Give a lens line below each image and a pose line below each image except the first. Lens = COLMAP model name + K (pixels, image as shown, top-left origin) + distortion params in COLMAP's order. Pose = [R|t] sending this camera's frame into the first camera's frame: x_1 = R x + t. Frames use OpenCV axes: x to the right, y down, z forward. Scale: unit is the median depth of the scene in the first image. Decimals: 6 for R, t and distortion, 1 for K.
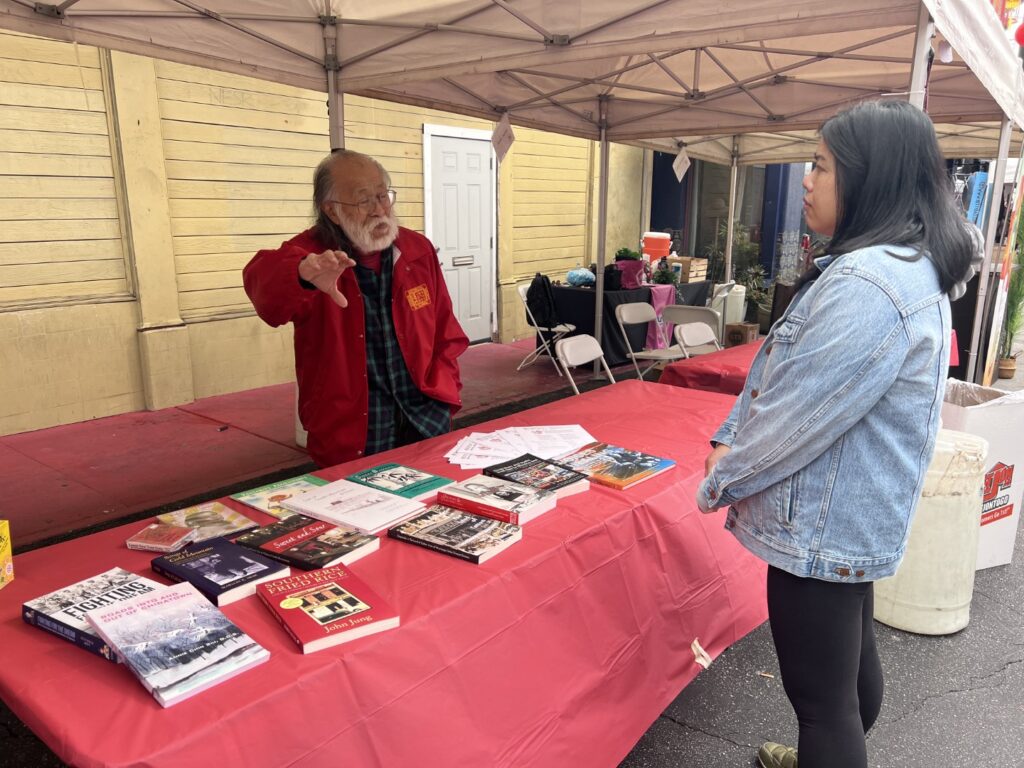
lens RADIAL K [[788.1, 0, 512.0], [0, 788.1, 384.0], [0, 0, 1]] dist [0.068272, -0.080401]
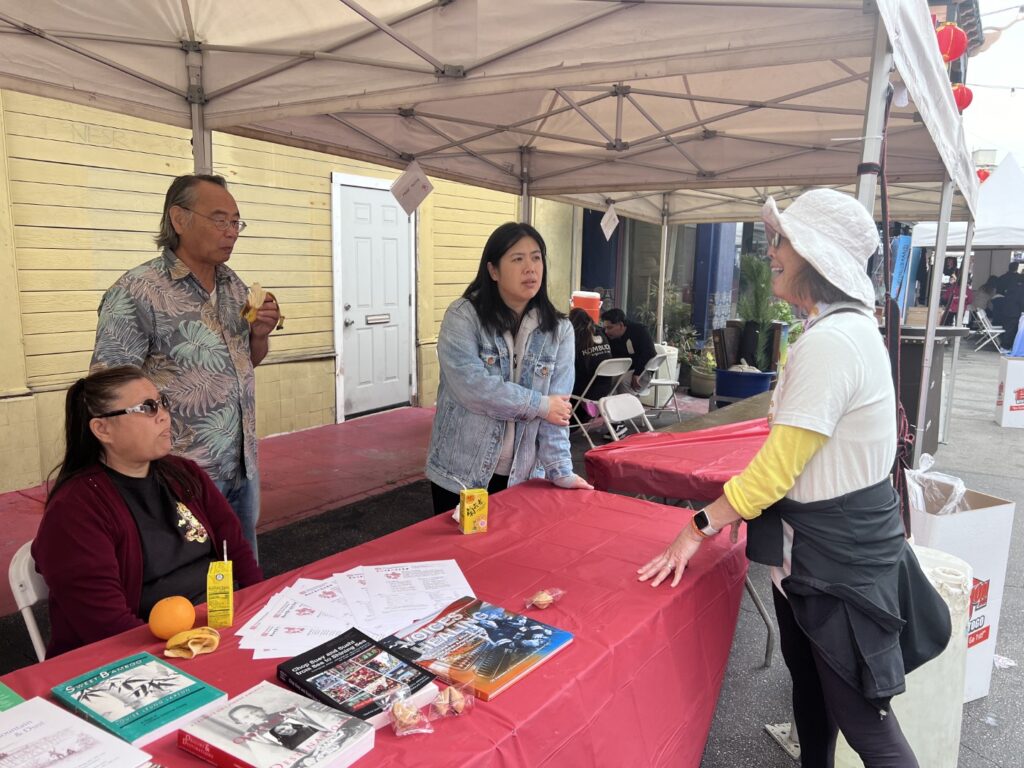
lens RADIAL K [[779.8, 0, 512.0], [0, 779.8, 384.0], [0, 0, 1]] dist [0.082015, -0.097799]
pose [[0.997324, 0.003920, 0.073003, 0.043447], [0.000799, 0.997917, -0.064498, -0.033347], [-0.073104, 0.064384, 0.995244, 0.129456]]
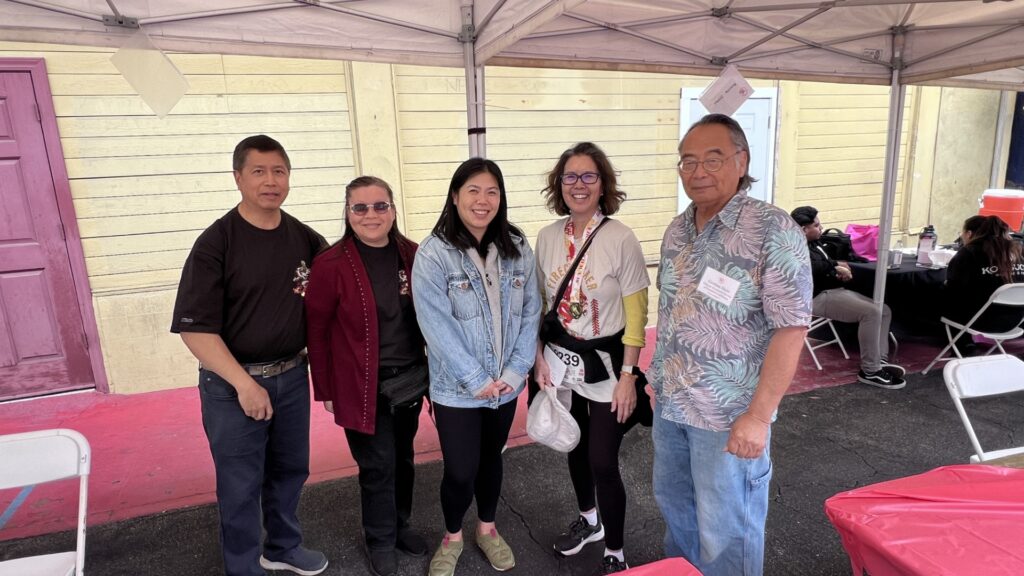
lens RADIAL K [[581.6, 0, 512.0], [0, 581.6, 288.0], [0, 0, 1]] dist [-0.003172, 0.000309]
pose [[0.835849, 0.076530, -0.543599, 0.165077], [-0.077689, 0.996759, 0.020873, -0.117021], [0.543435, 0.024785, 0.839086, 0.417842]]
